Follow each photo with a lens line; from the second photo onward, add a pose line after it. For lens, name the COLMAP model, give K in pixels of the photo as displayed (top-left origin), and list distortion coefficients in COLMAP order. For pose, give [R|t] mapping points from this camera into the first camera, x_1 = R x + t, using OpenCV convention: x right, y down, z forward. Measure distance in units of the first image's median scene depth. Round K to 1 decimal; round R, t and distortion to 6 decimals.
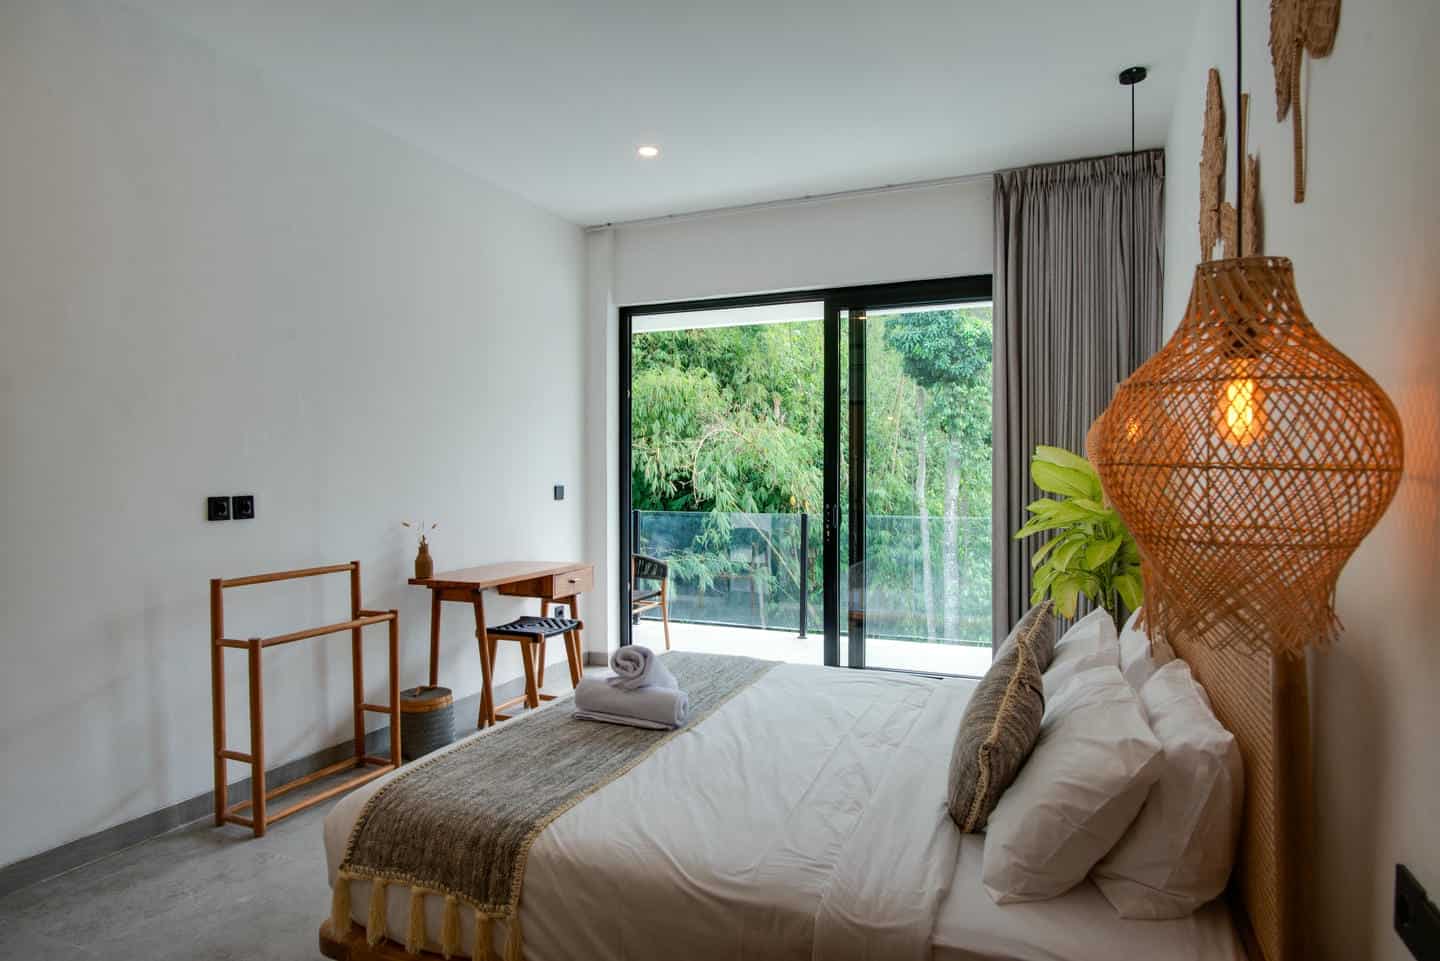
lens RADIAL K [[833.2, 0, 717.4], [0, 833.2, 483.1], [0, 0, 1]] dist [-0.035459, 0.015800]
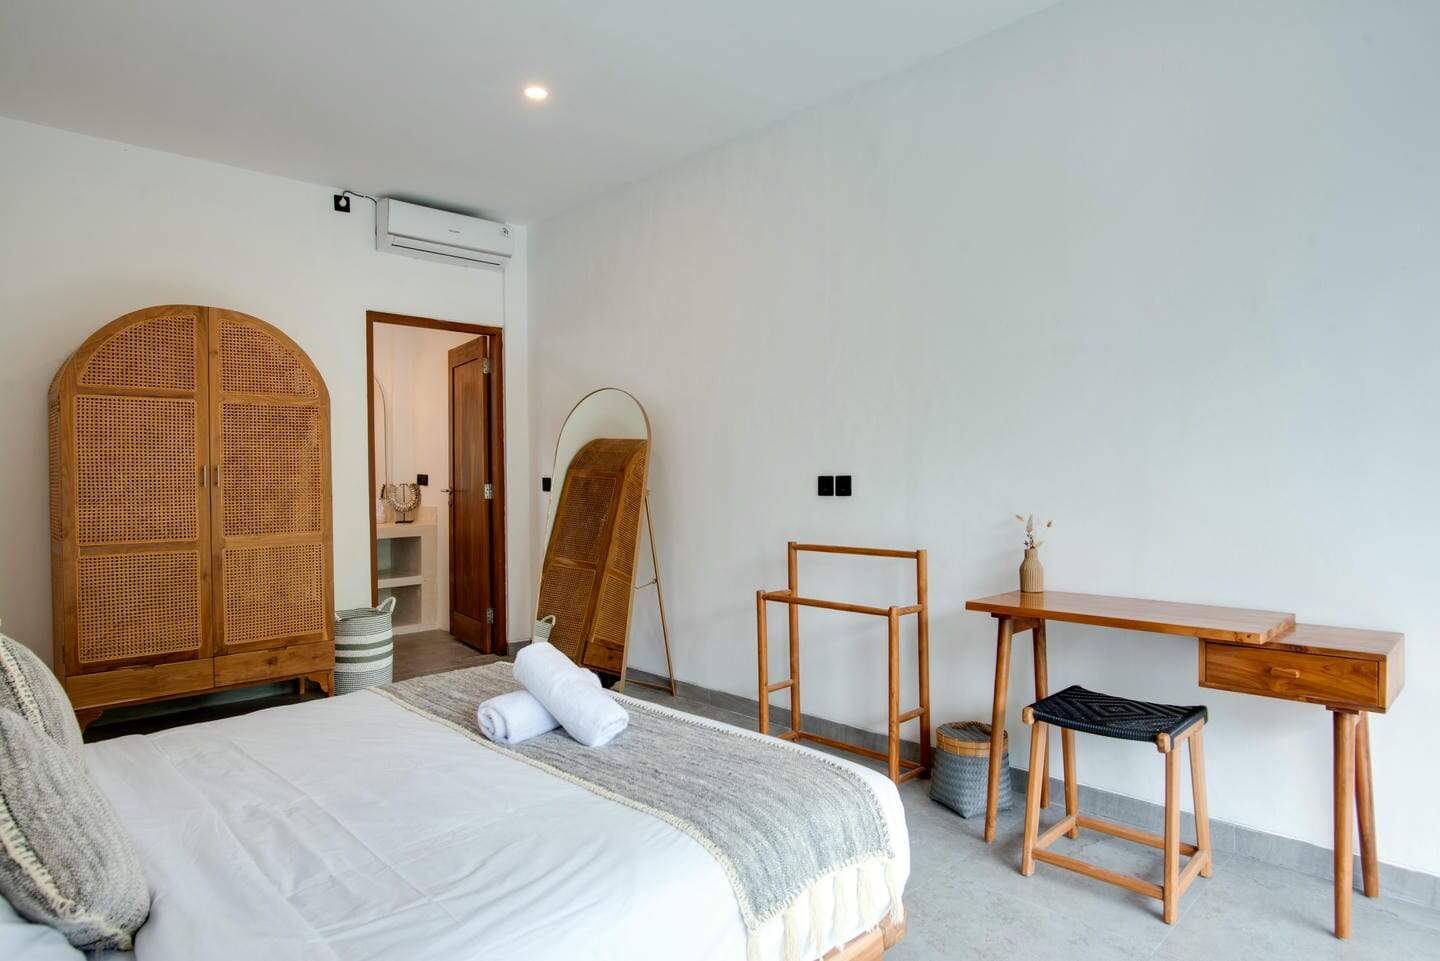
lens RADIAL K [[833.2, 0, 717.4], [0, 833.2, 483.1], [0, 0, 1]] dist [-0.035459, 0.015800]
pose [[-0.382406, 0.006457, -0.923972, 0.546990], [-0.012497, 0.999848, 0.012159, 0.014618], [0.923910, 0.016197, -0.382267, 1.292557]]
